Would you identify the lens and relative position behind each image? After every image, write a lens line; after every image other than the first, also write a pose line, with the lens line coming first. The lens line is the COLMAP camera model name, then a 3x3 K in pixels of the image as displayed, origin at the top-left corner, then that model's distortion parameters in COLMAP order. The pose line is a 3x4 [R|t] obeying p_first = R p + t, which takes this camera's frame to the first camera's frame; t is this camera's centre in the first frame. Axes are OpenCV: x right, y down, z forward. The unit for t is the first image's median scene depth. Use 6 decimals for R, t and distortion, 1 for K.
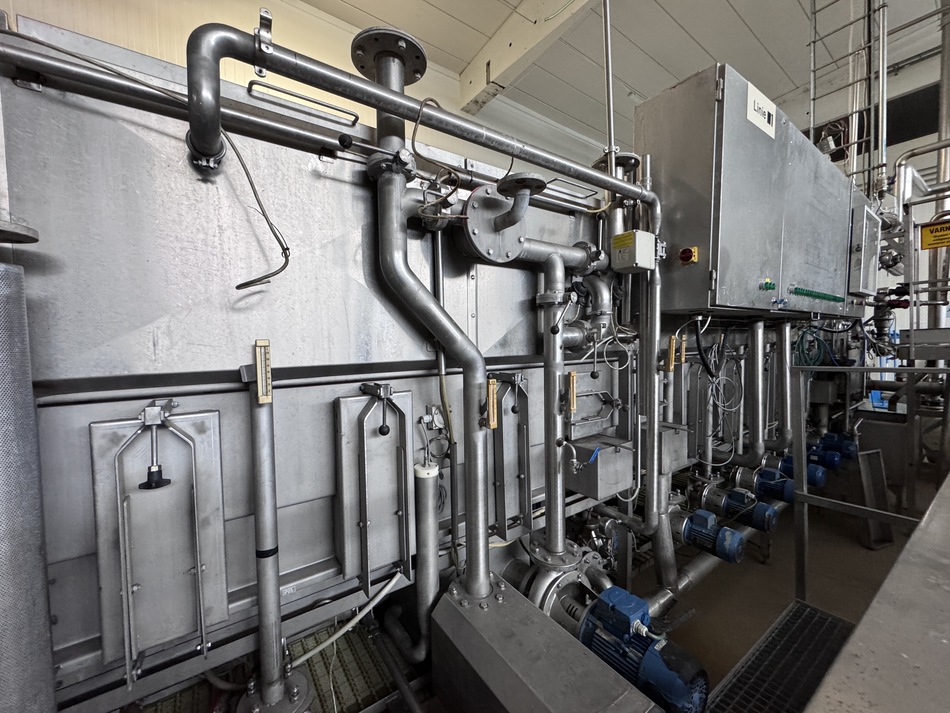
lens RADIAL K [[380.2, 0, 475.0], [0, 380.2, 356.5], [0, 0, 1]] dist [0.000527, 0.000130]
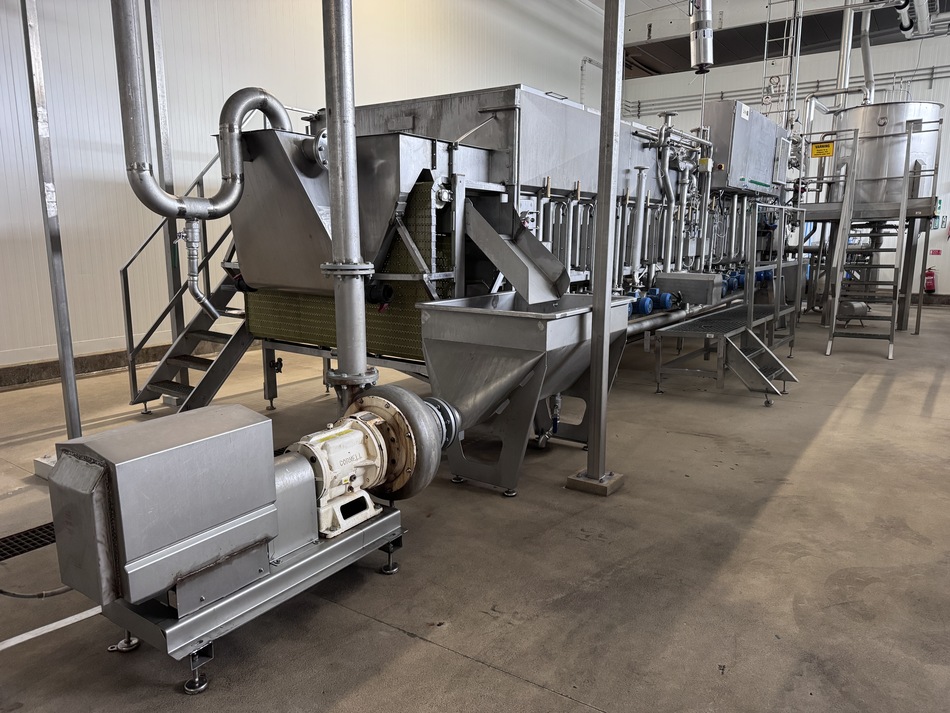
lens RADIAL K [[673.5, 0, 475.0], [0, 673.5, 356.5], [0, 0, 1]] dist [0.031733, -0.028719]
pose [[0.943913, -0.036487, 0.328172, -2.997852], [-0.008489, 0.990866, 0.134583, 0.483250], [-0.330085, -0.129821, 0.934981, -3.426029]]
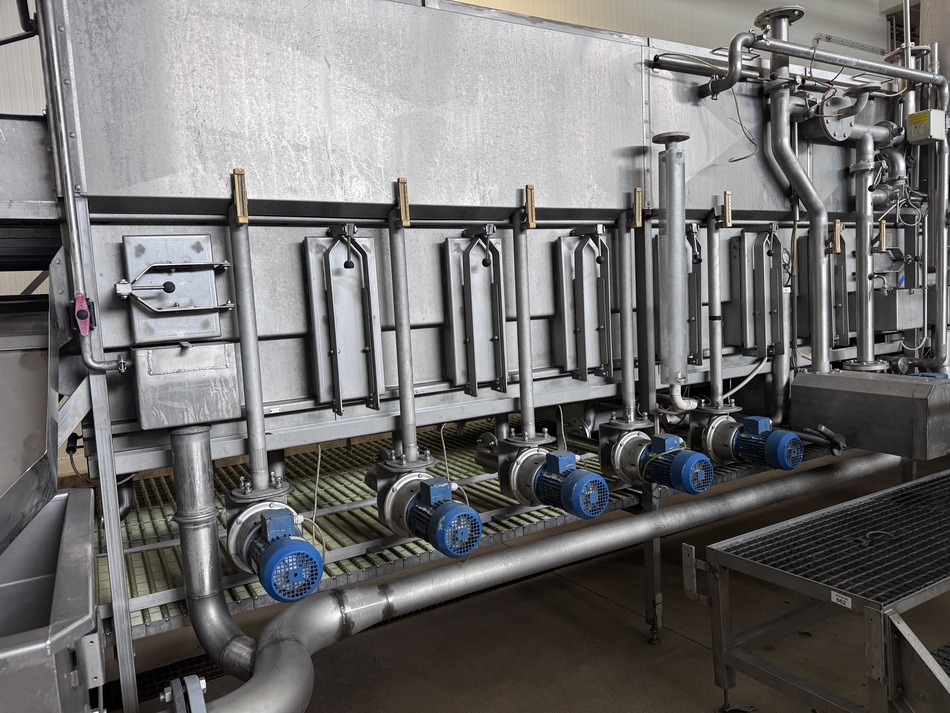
lens RADIAL K [[673.5, 0, 475.0], [0, 673.5, 356.5], [0, 0, 1]] dist [0.031733, -0.028719]
pose [[0.994872, -0.032852, -0.095655, -0.899350], [0.036792, 0.998533, 0.039722, 0.346565], [0.094210, -0.043037, 0.994622, -1.437782]]
